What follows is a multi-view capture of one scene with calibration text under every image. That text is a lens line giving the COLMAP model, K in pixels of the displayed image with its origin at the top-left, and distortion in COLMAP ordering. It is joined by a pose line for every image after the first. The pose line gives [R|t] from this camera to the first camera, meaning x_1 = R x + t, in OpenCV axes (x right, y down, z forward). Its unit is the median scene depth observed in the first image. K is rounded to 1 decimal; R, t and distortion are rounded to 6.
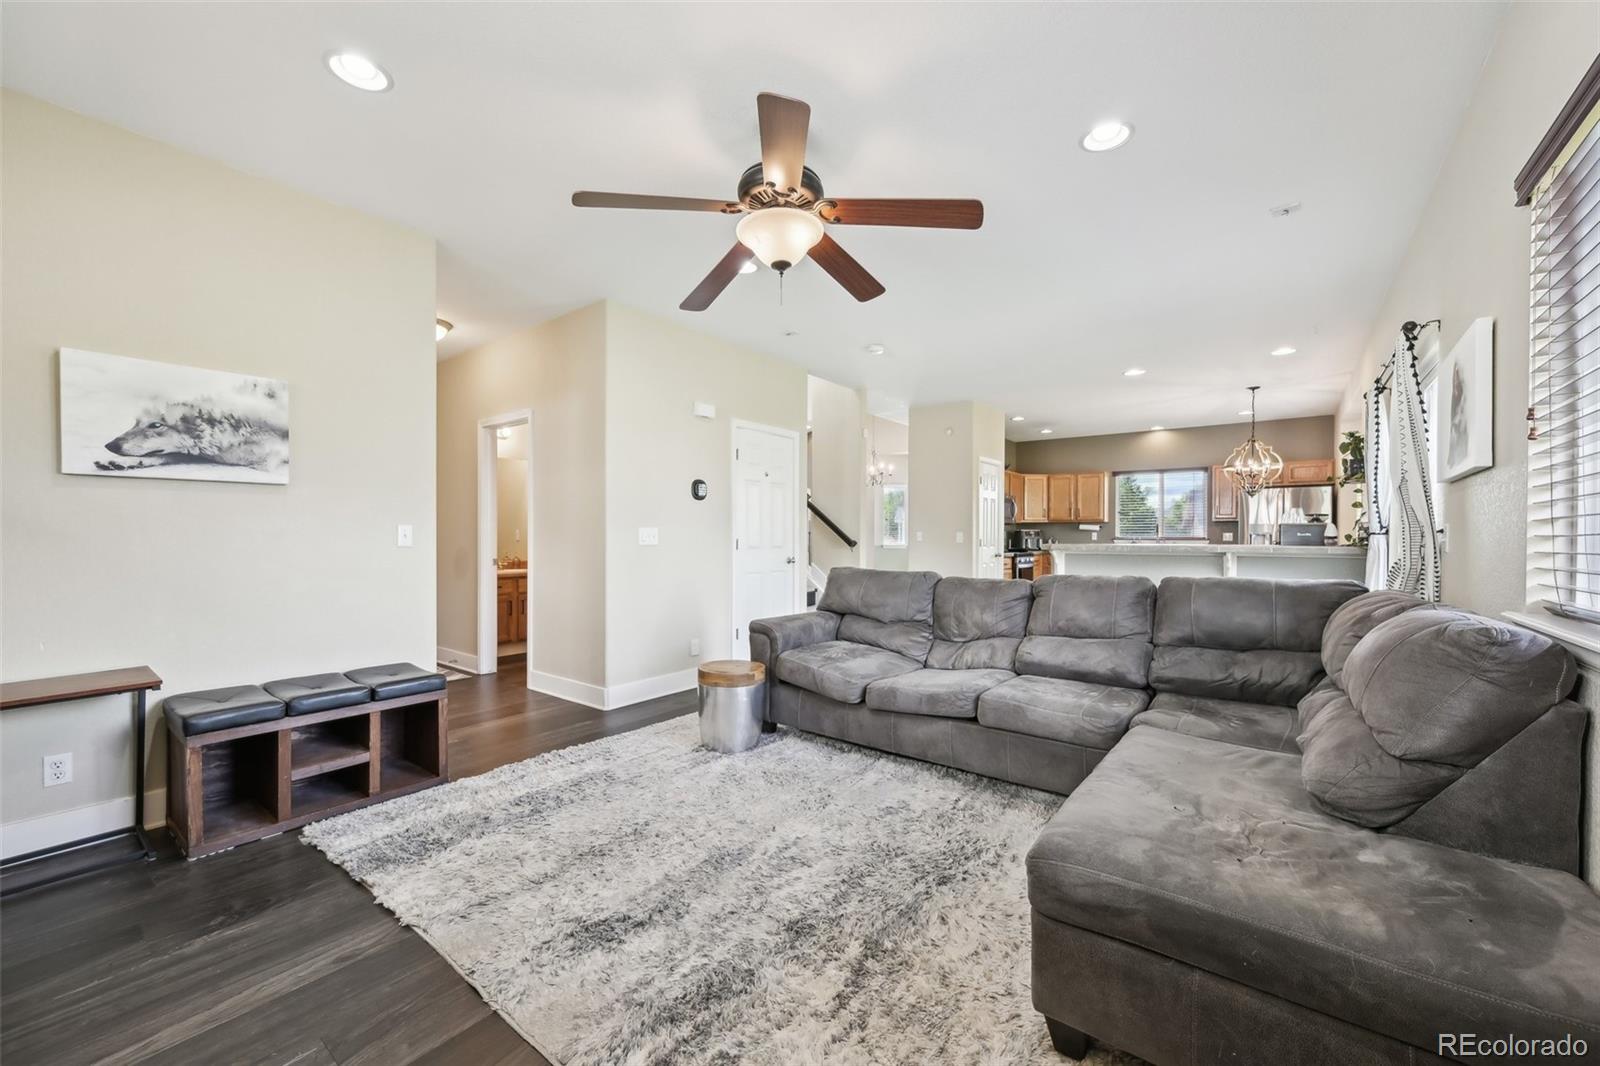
lens RADIAL K [[633.6, 0, 802.5], [0, 633.6, 538.2], [0, 0, 1]] dist [-0.006659, 0.000849]
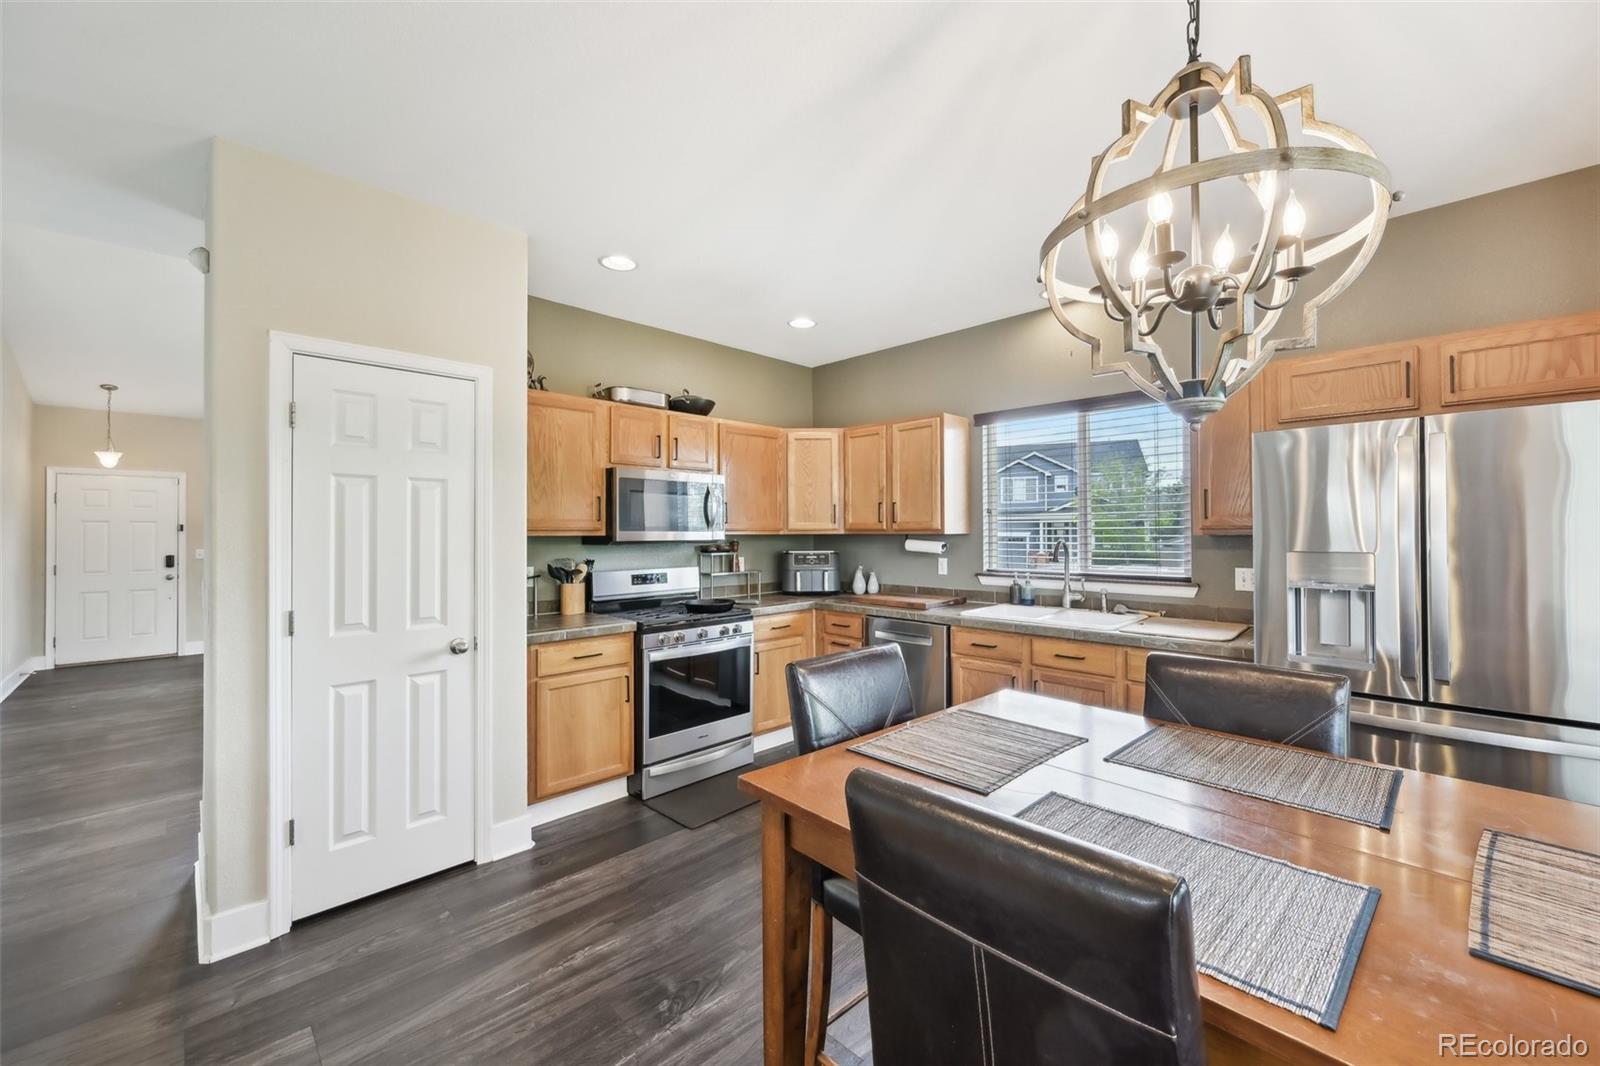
lens RADIAL K [[633.6, 0, 801.2], [0, 633.6, 528.5], [0, 0, 1]] dist [-0.006659, 0.000849]
pose [[0.988600, -0.009311, -0.150280, 0.435425], [0.008236, 0.999936, -0.007770, -0.026403], [0.150343, 0.006444, 0.988613, 0.560636]]
